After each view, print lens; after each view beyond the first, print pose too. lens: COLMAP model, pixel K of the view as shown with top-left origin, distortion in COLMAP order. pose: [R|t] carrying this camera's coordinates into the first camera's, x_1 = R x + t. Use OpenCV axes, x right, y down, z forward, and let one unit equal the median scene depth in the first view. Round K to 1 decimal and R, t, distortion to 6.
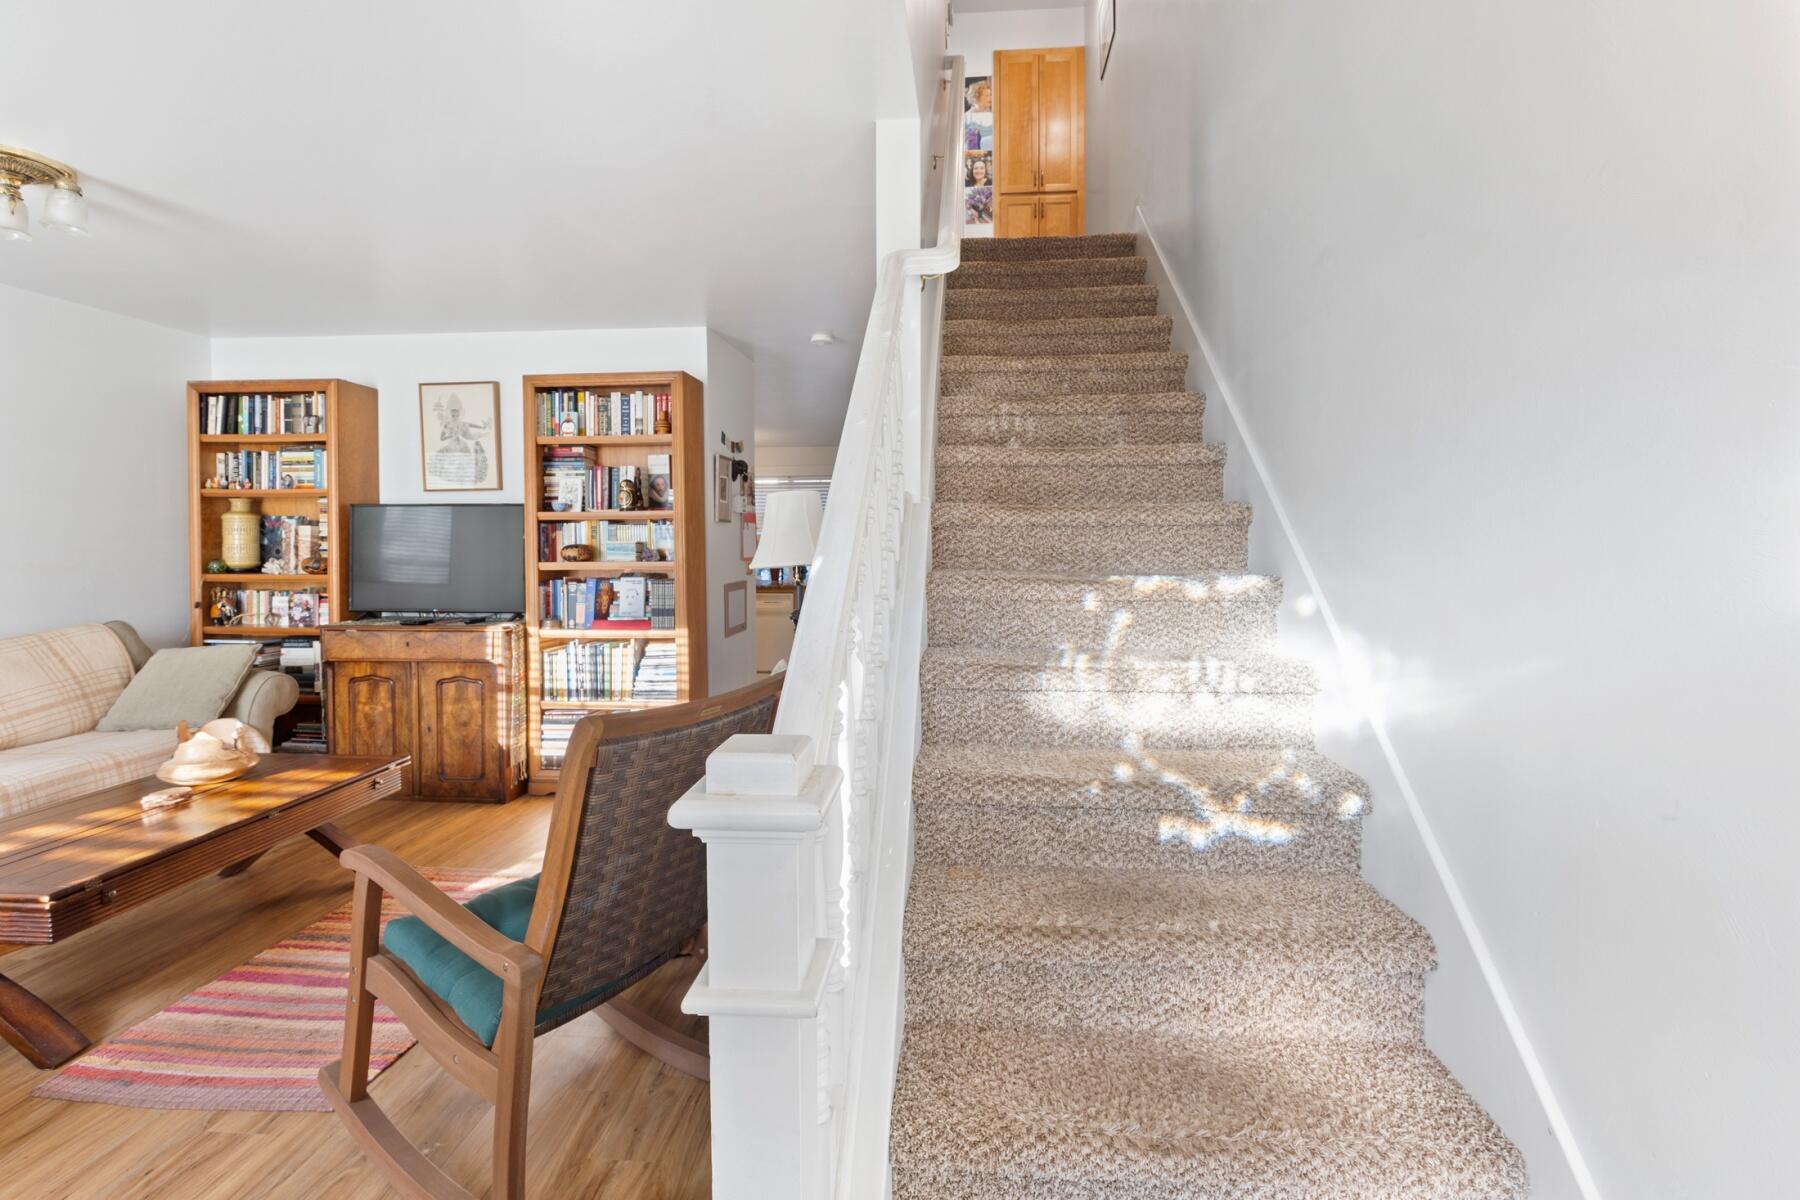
lens RADIAL K [[816.2, 0, 900.9], [0, 816.2, 566.0], [0, 0, 1]] dist [-0.000642, -0.000313]
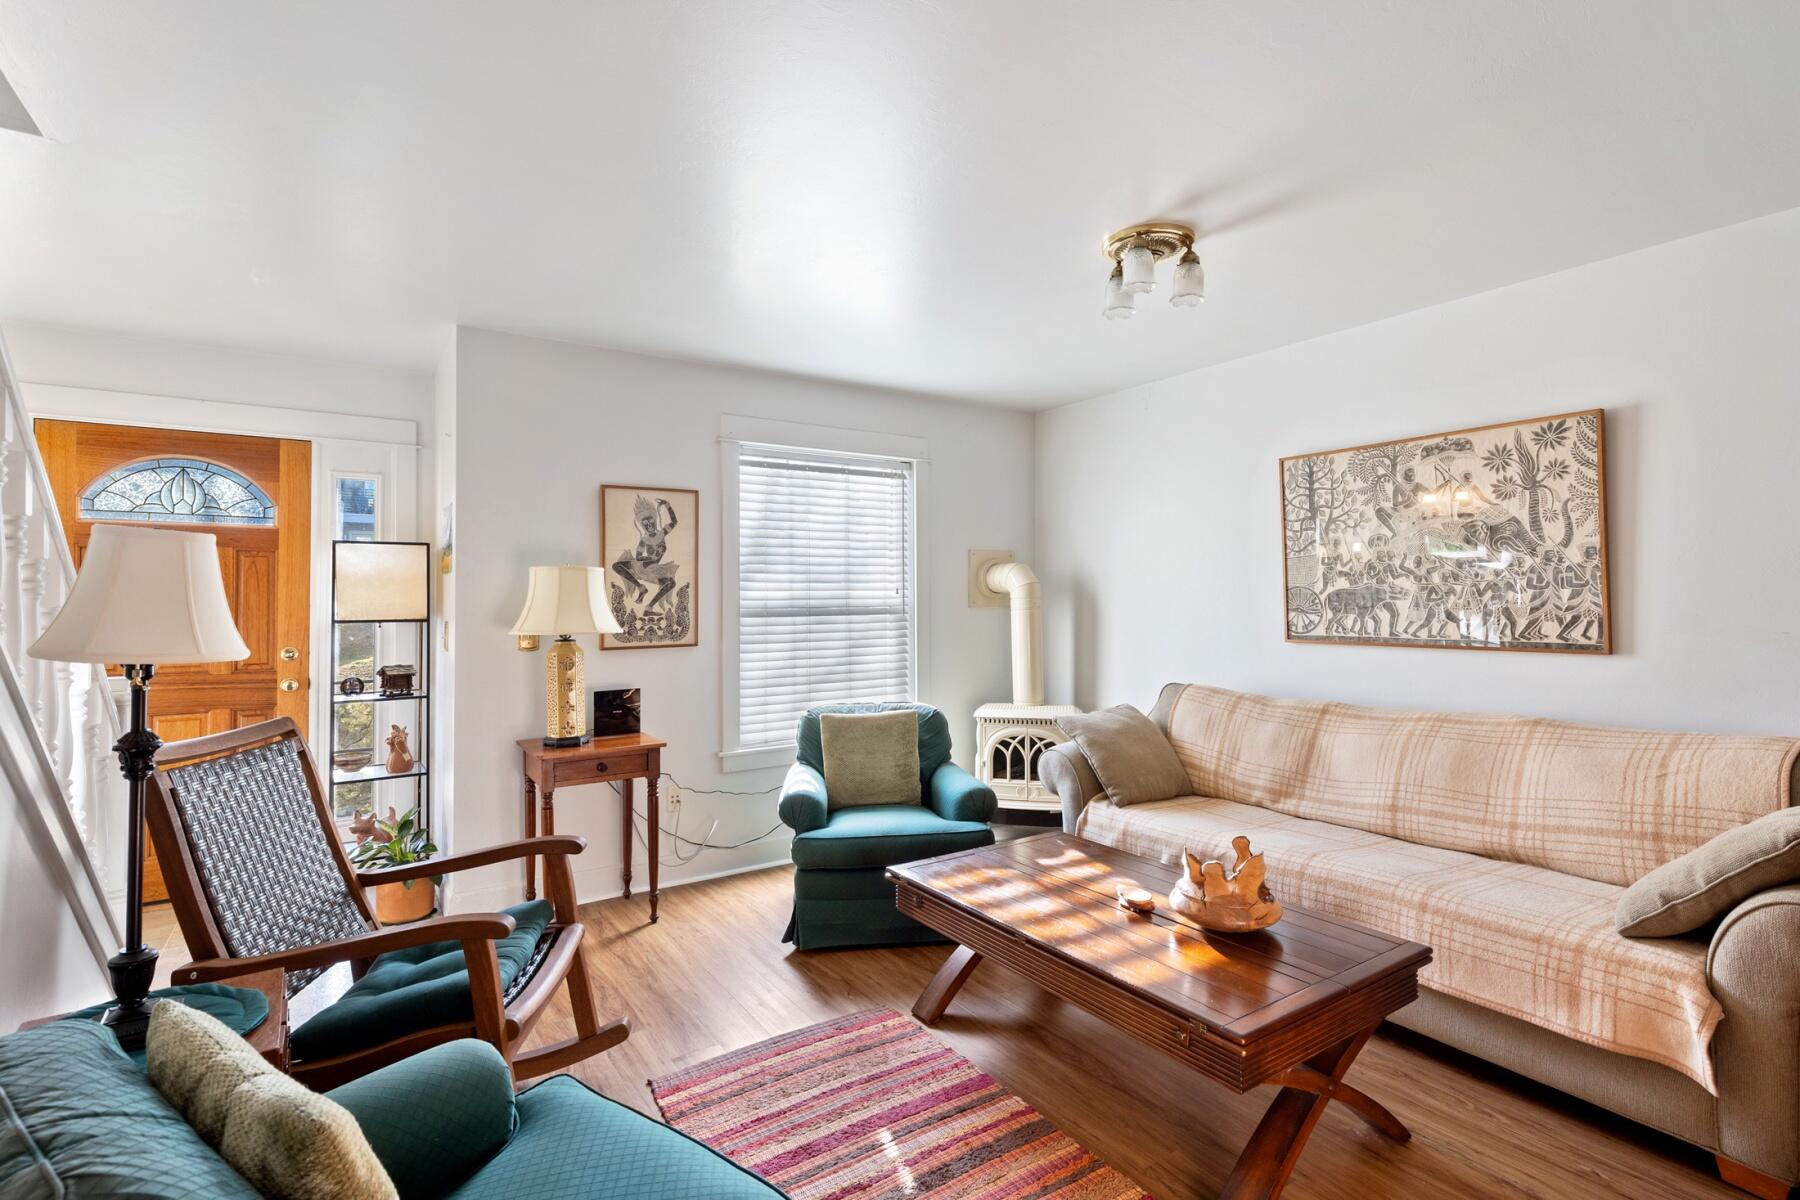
lens RADIAL K [[817.4, 0, 900.0], [0, 817.4, 600.0], [0, 0, 1]] dist [0.000169, -0.000211]
pose [[-0.773952, 0.011092, -0.633147, -0.098918], [-0.008868, 0.999559, 0.028351, -0.036193], [0.633182, 0.027557, -0.773512, 0.941867]]
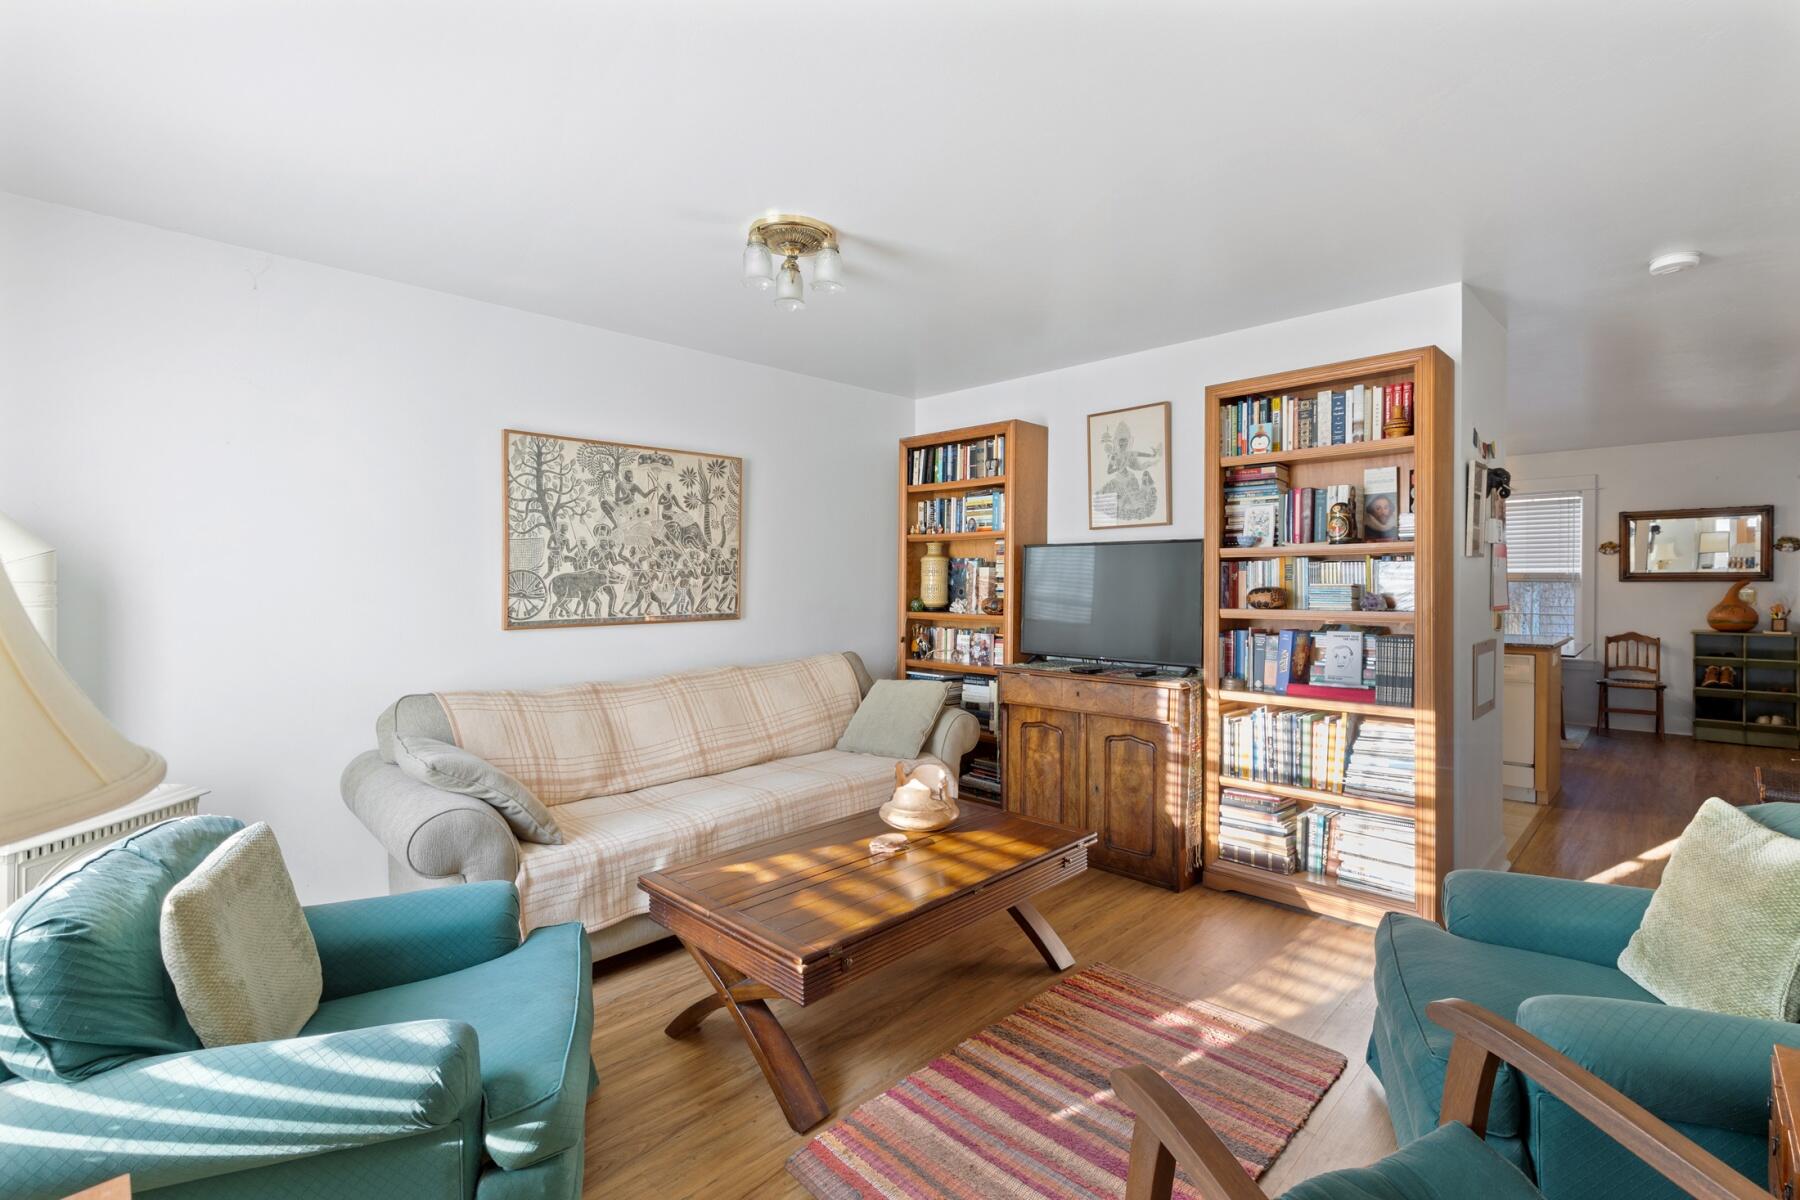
lens RADIAL K [[806.1, 0, 902.1], [0, 806.1, 595.6], [0, 0, 1]] dist [0.000819, 0.000129]
pose [[0.768253, 0.013357, -0.640006, -0.165278], [-0.019443, 0.999808, -0.002473, -0.009414], [0.639851, 0.014343, 0.768366, 0.158893]]
